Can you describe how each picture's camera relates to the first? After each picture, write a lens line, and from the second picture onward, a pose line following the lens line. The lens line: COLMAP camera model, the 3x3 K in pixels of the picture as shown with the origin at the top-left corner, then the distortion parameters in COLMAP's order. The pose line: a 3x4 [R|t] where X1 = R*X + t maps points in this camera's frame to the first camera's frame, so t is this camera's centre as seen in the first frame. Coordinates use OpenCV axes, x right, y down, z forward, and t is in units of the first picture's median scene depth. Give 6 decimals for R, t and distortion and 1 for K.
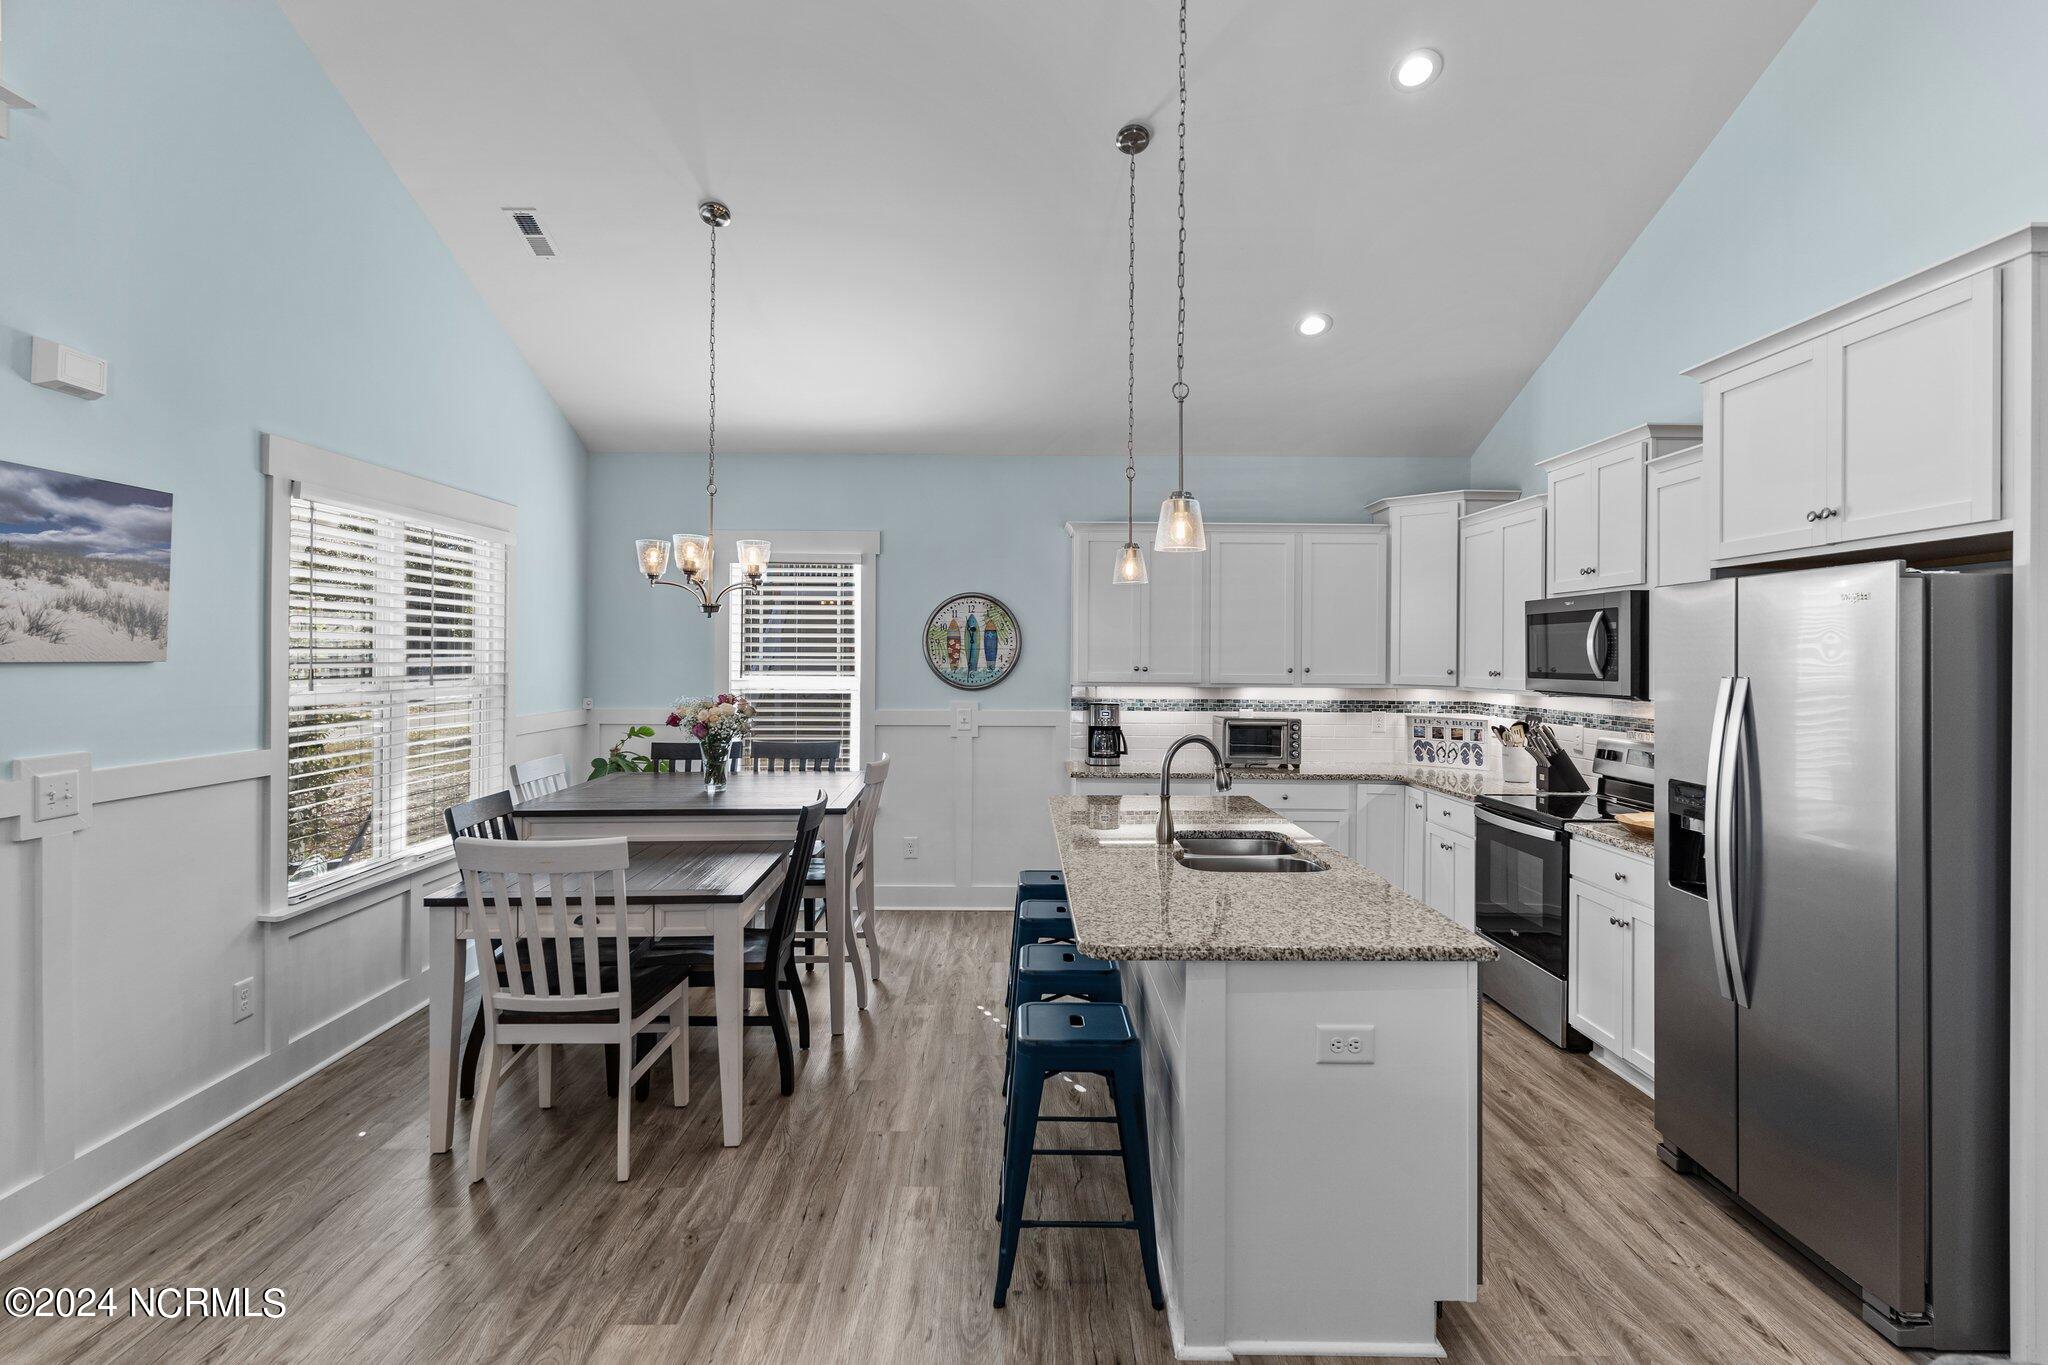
lens RADIAL K [[1044.2, 0, 1027.1], [0, 1044.2, 653.1], [0, 0, 1]] dist [0.002039, -0.000013]
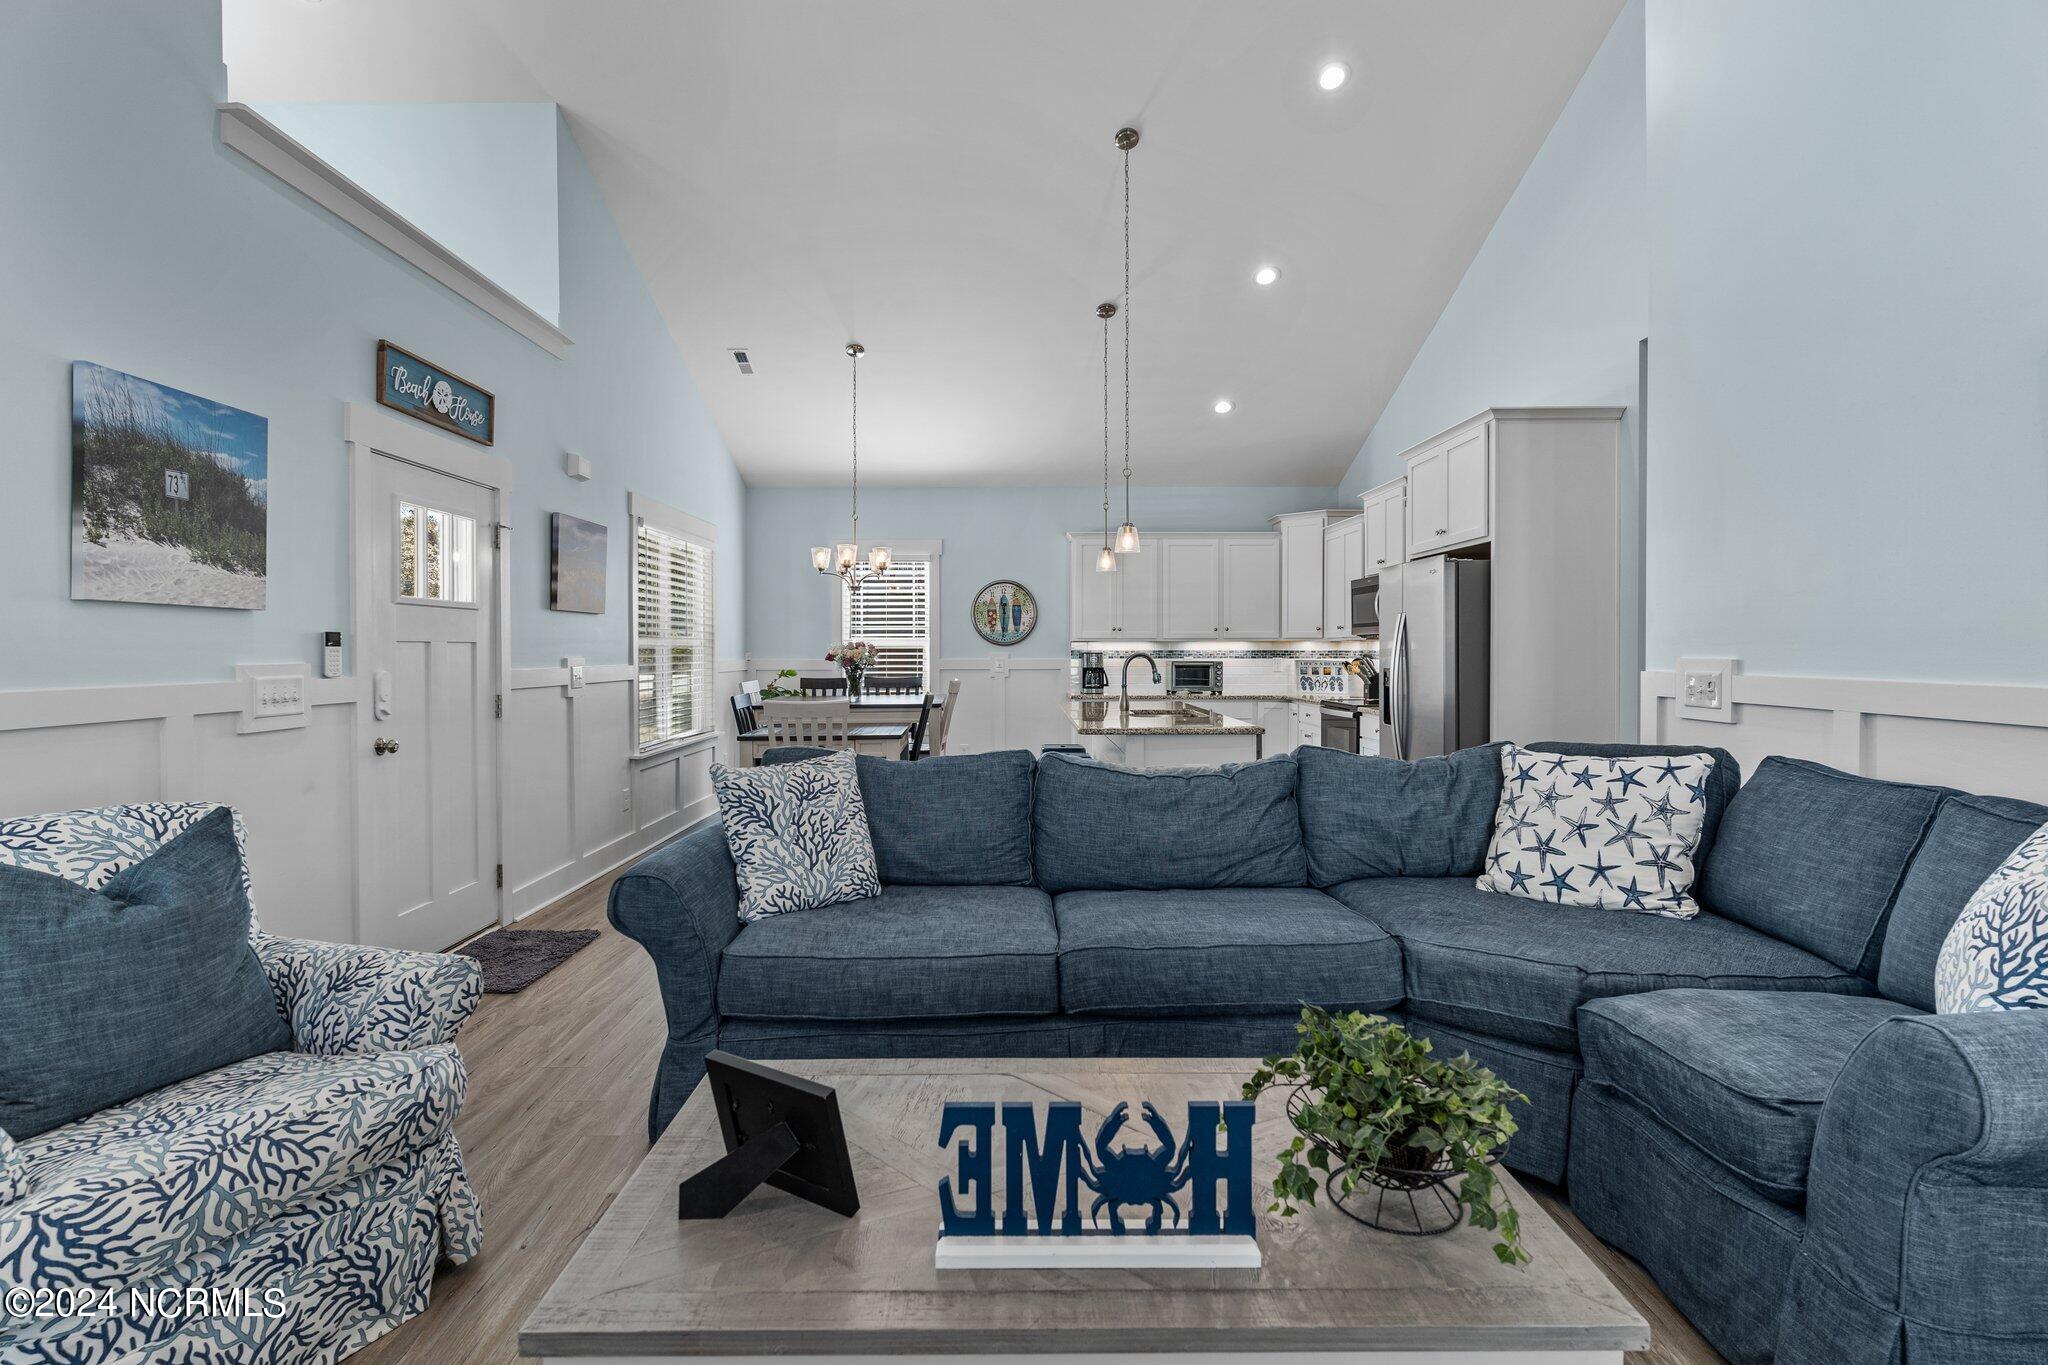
lens RADIAL K [[987.7, 0, 1021.5], [0, 987.7, 653.2], [0, 0, 1]] dist [0.003381, -0.000672]
pose [[0.999964, -0.008040, -0.002815, -0.031615], [0.008059, 0.999947, 0.006475, 0.048724], [0.002762, -0.006497, 0.999975, -0.534871]]
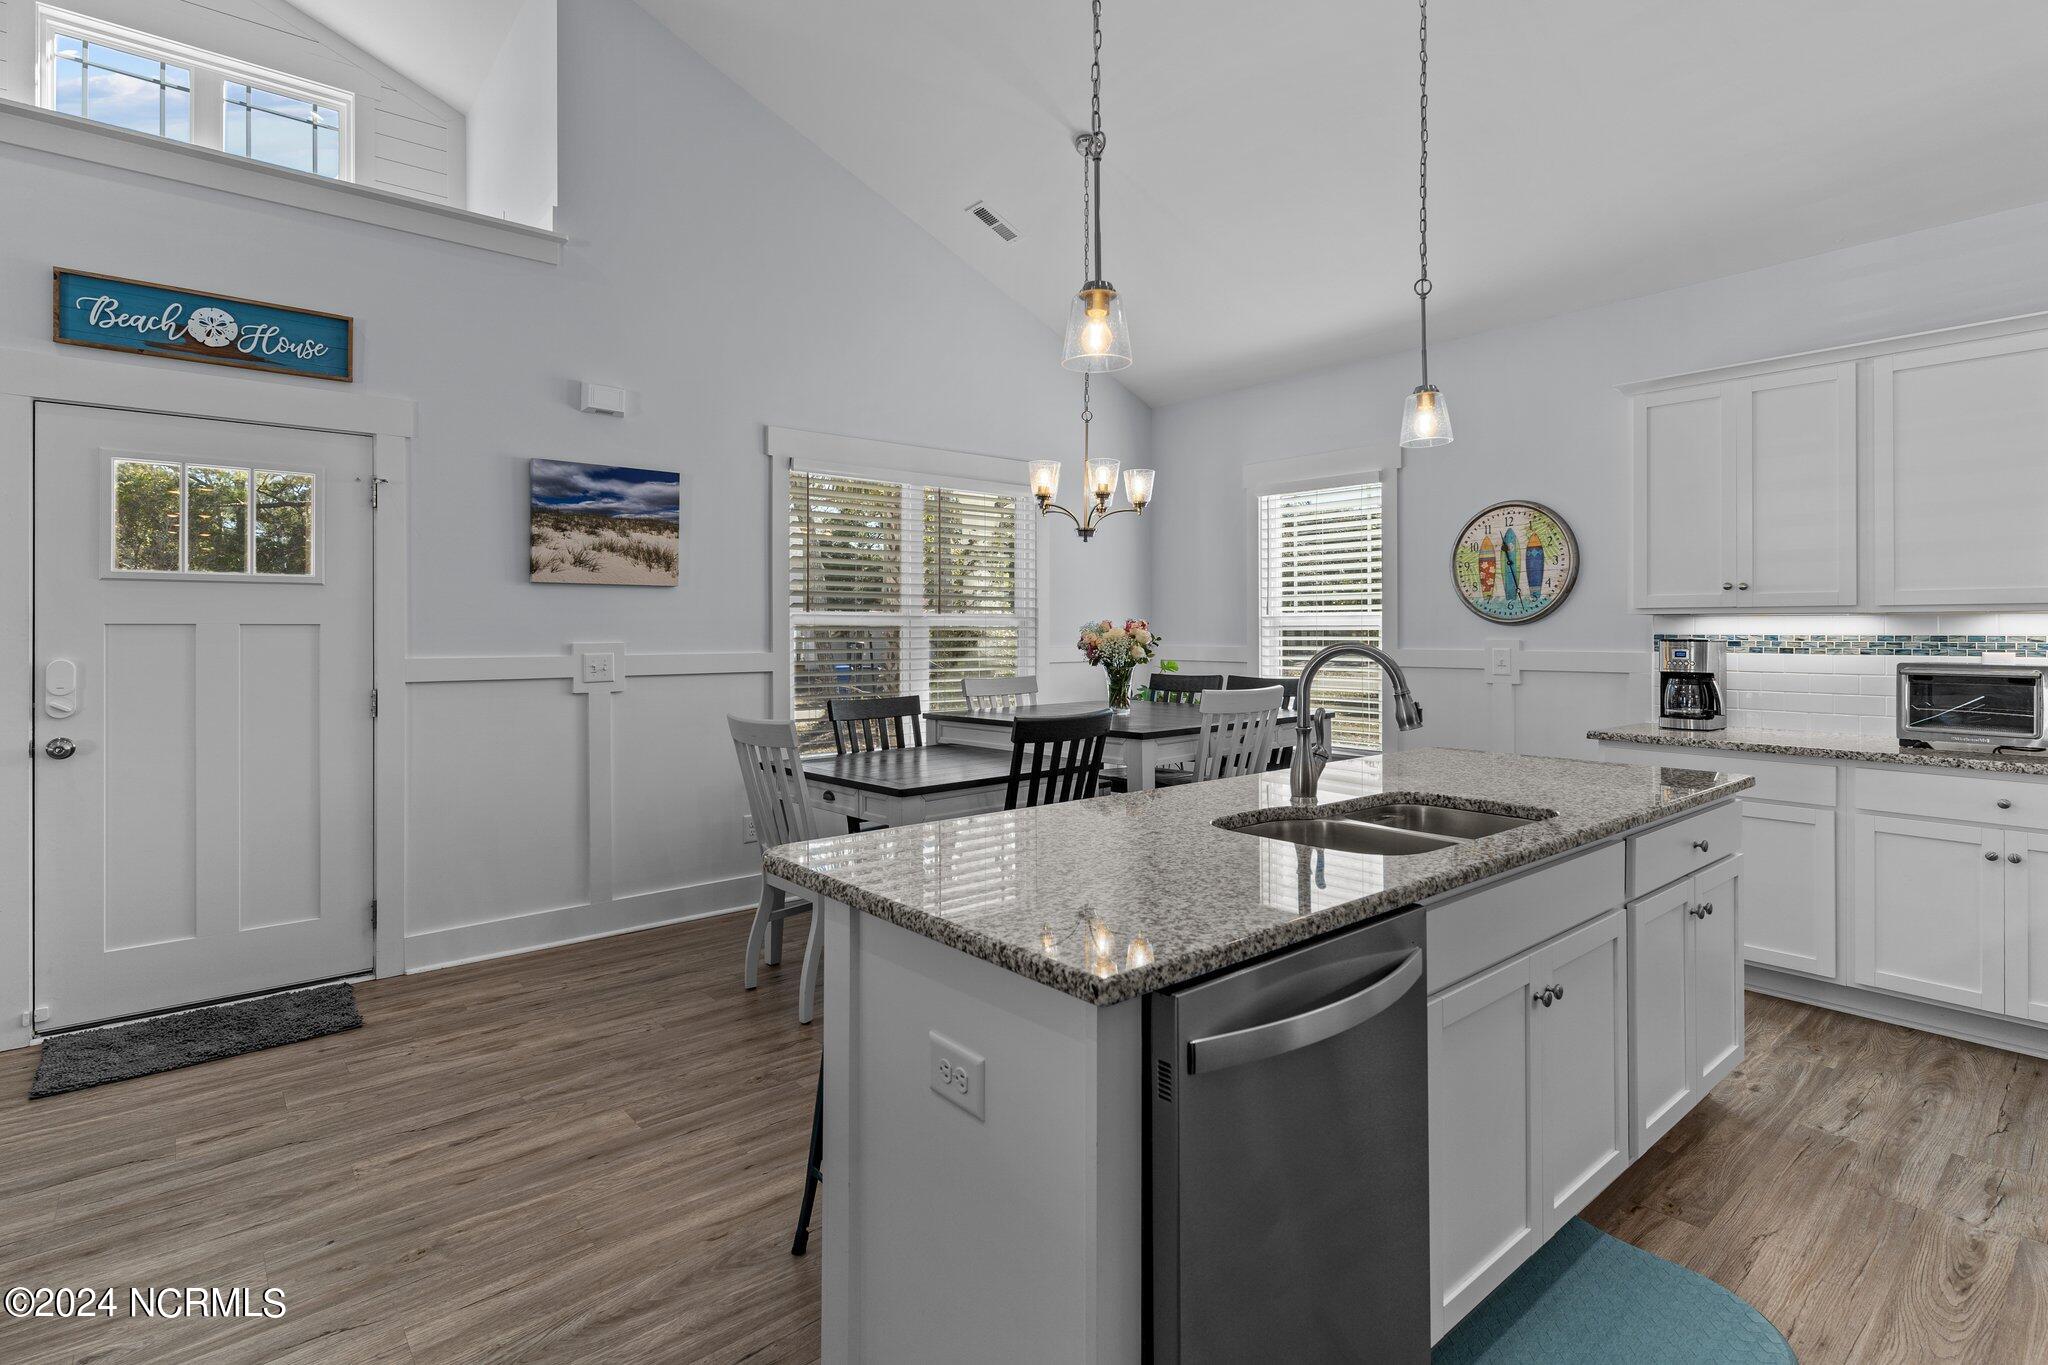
lens RADIAL K [[996.9, 0, 1026.2], [0, 996.9, 628.1], [0, 0, 1]] dist [0.002503, -0.000867]
pose [[0.637939, -0.008572, -0.770039, 0.380874], [0.007366, 0.999960, -0.005030, 0.050985], [0.770052, -0.002463, 0.637977, 0.308422]]
